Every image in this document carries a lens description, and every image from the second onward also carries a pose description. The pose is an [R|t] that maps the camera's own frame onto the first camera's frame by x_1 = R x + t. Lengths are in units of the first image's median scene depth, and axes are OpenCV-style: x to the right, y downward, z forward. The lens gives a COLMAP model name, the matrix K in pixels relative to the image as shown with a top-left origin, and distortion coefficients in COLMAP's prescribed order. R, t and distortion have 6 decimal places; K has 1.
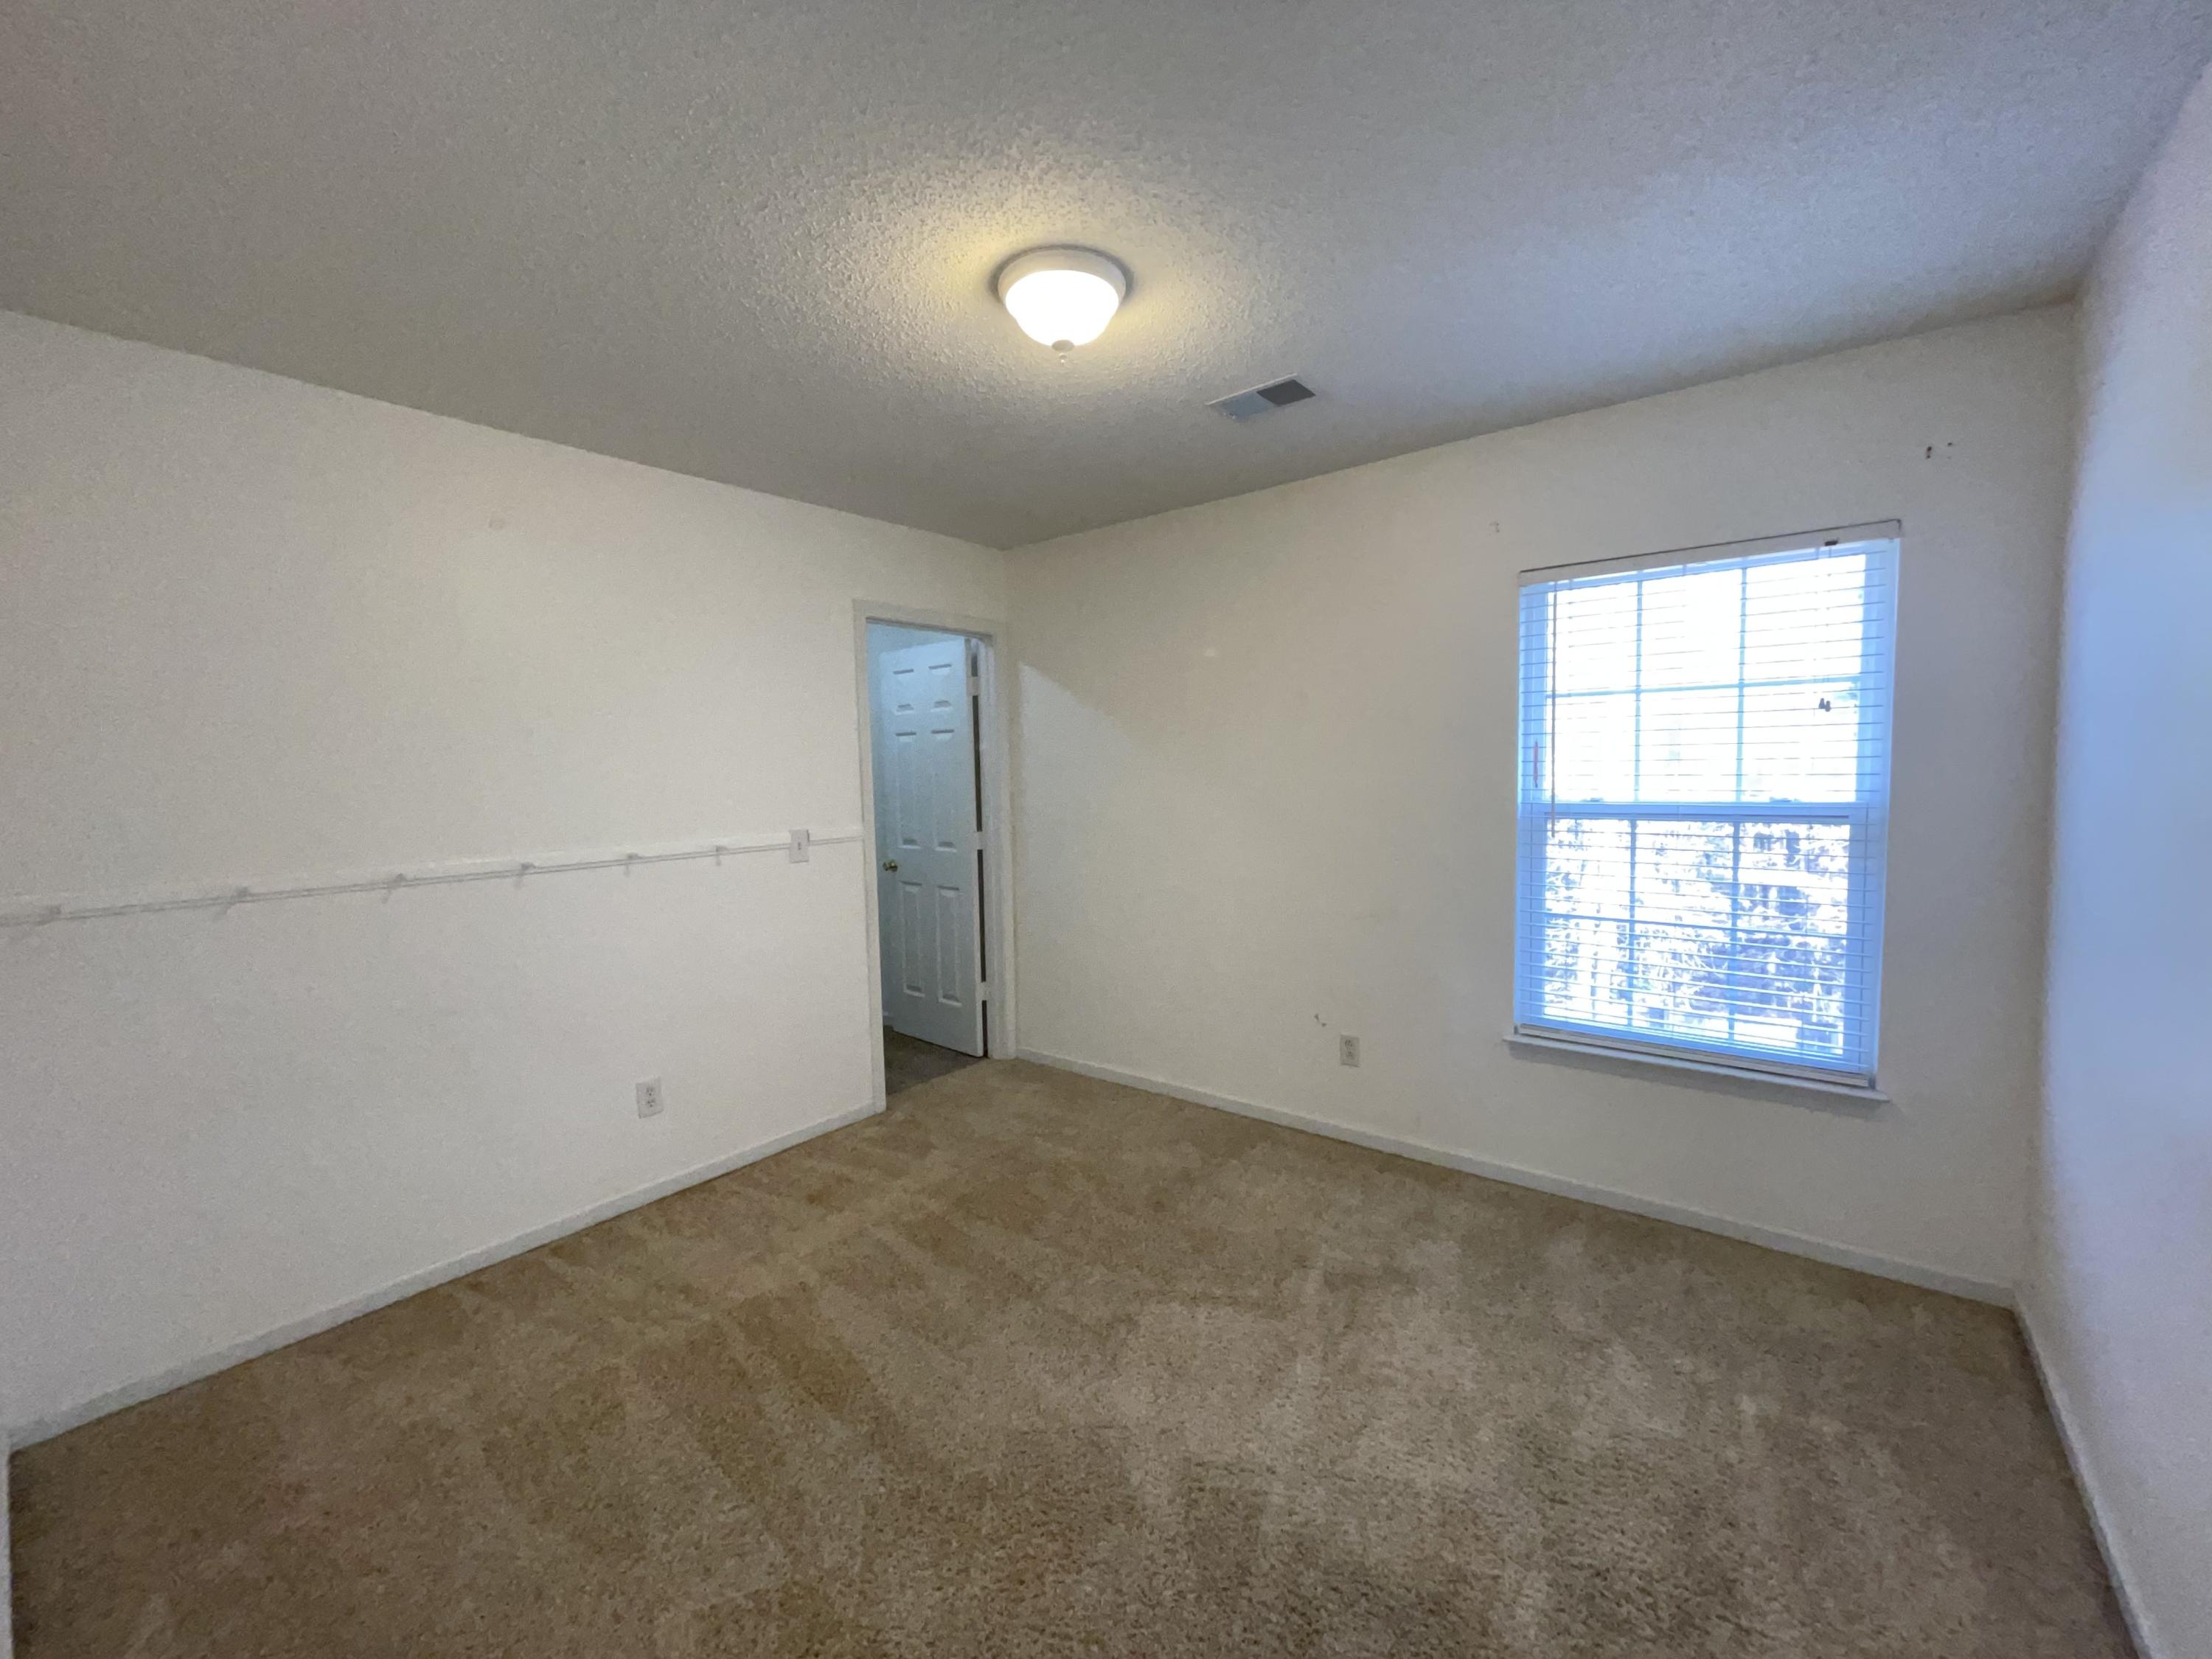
lens RADIAL K [[895.4, 0, 1100.3], [0, 895.4, 833.4], [0, 0, 1]] dist [0.000972, 0.000806]
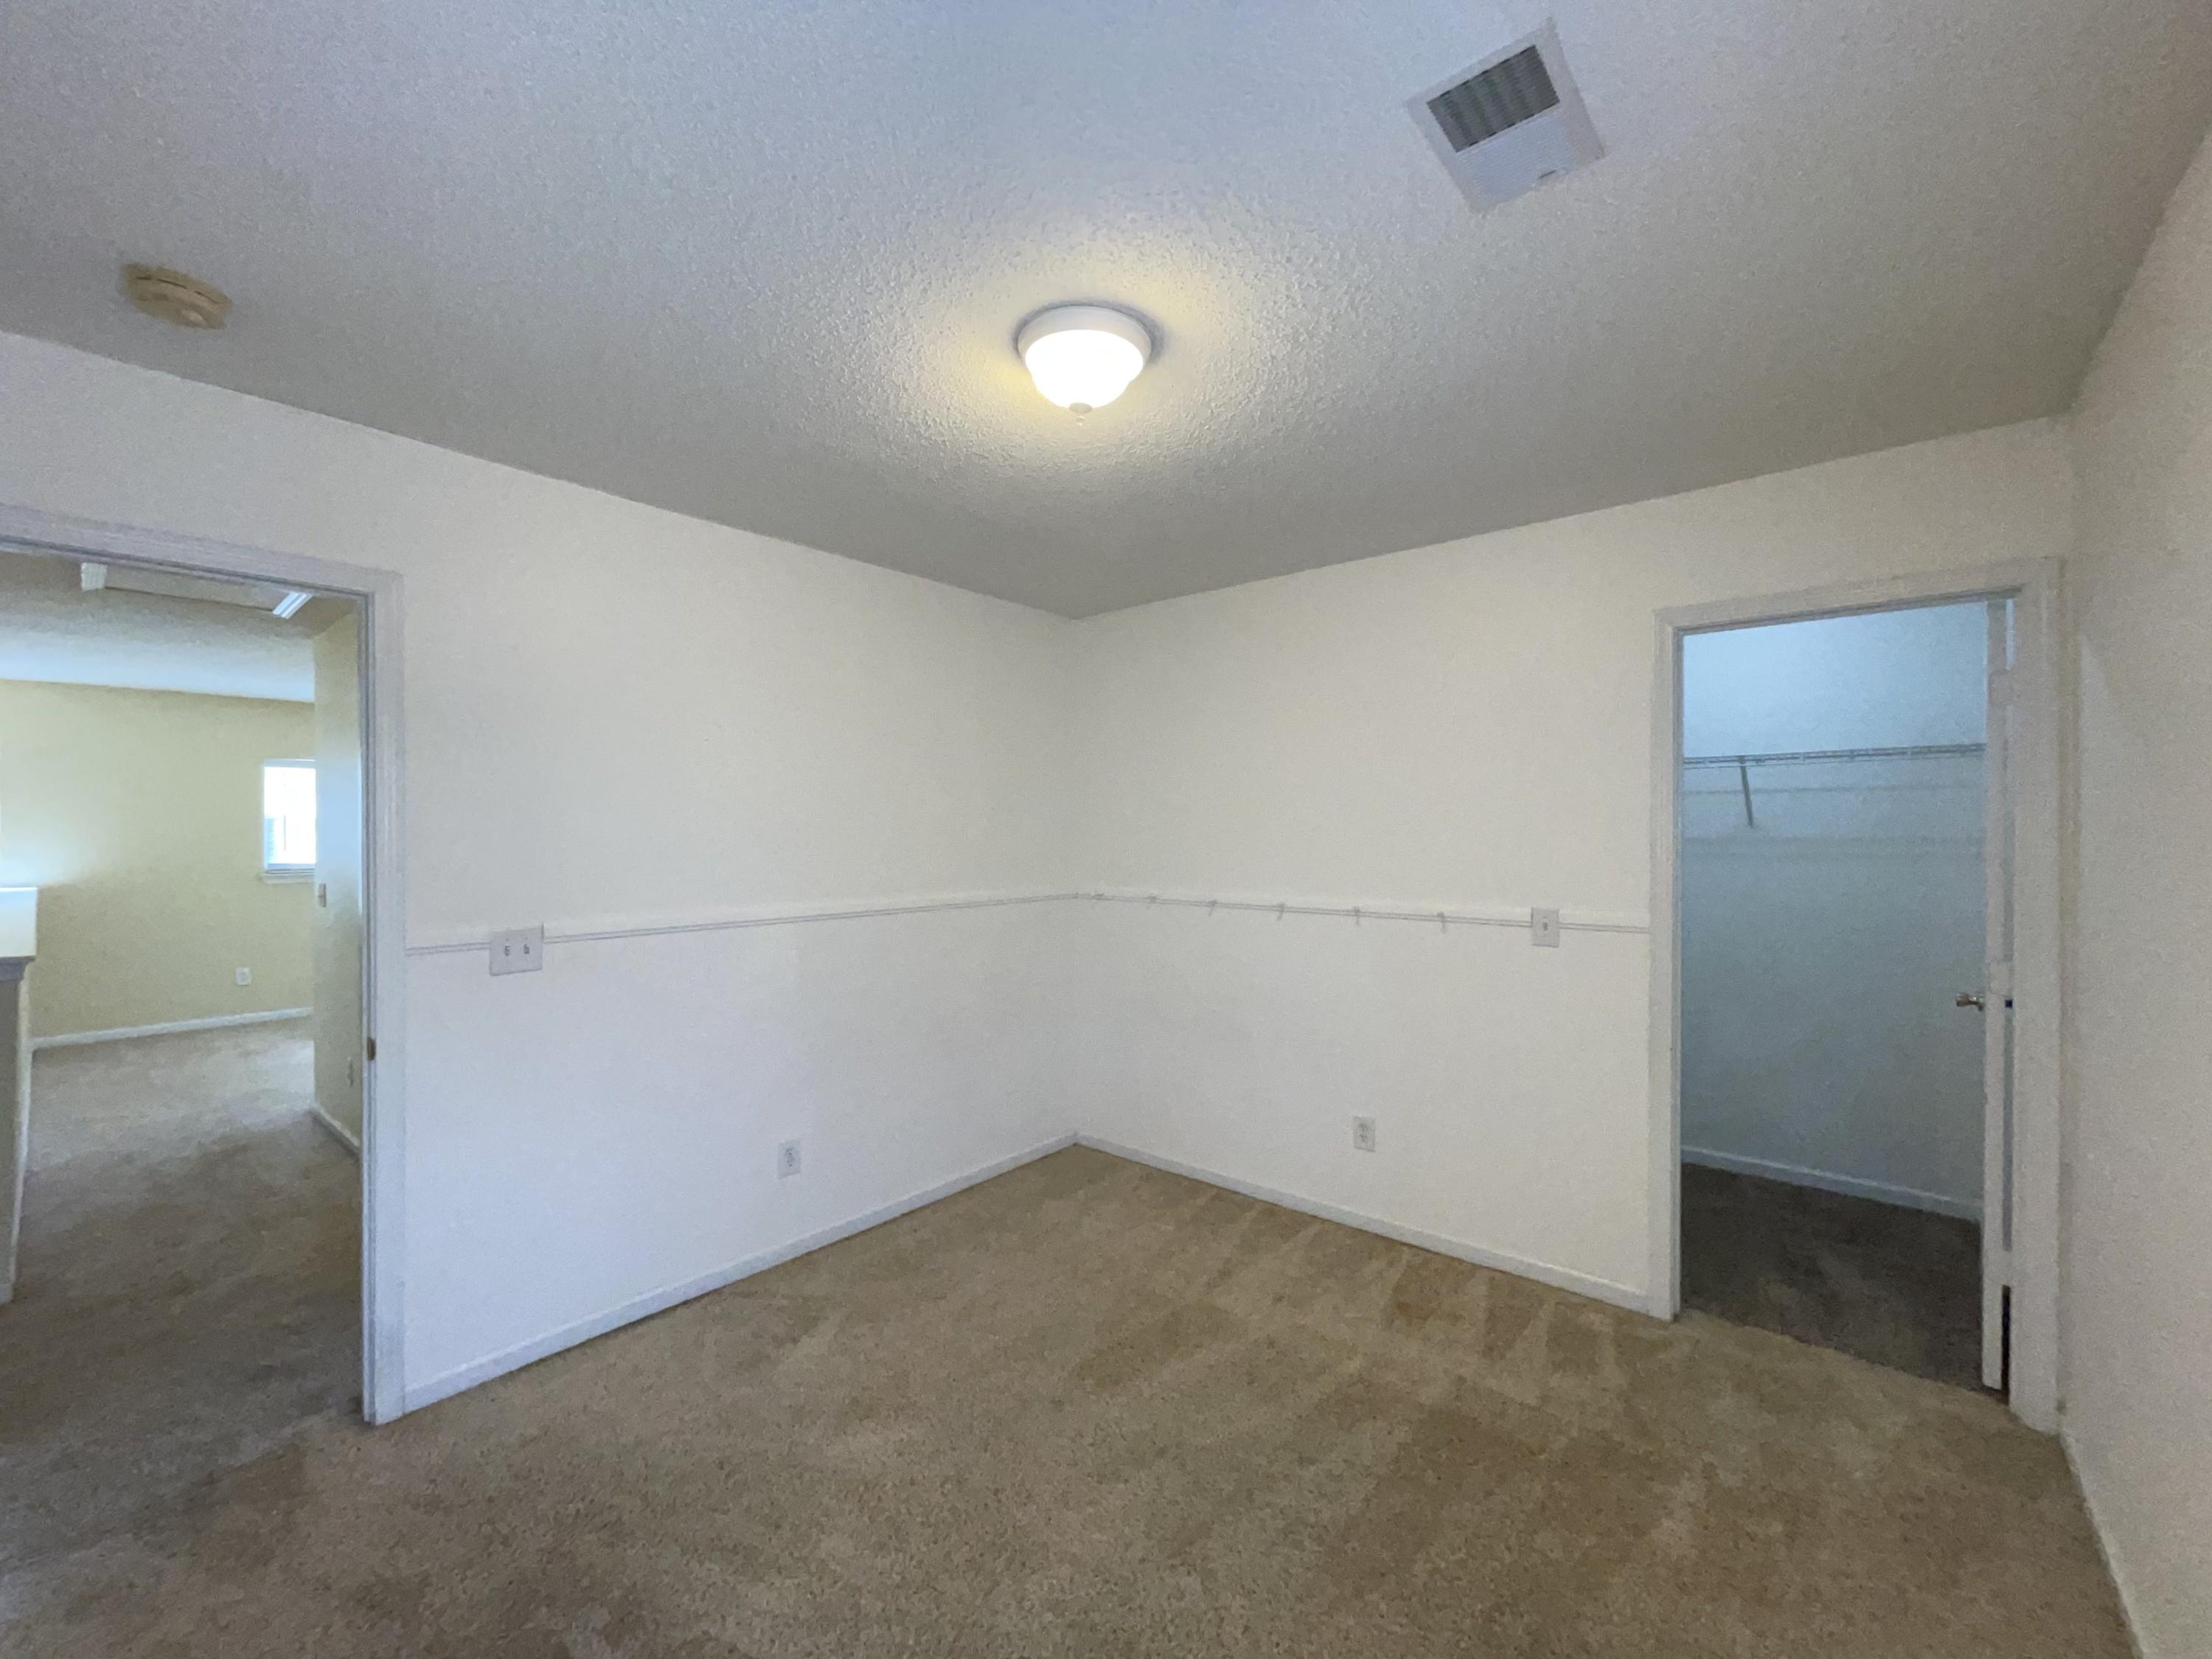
lens RADIAL K [[895.4, 0, 1100.3], [0, 895.4, 833.4], [0, 0, 1]] dist [0.000972, 0.000806]
pose [[-0.026491, 0.024432, -0.999350, 0.618141], [-0.078541, 0.996560, 0.026446, -0.075151], [0.996559, 0.079190, -0.024481, 0.716042]]
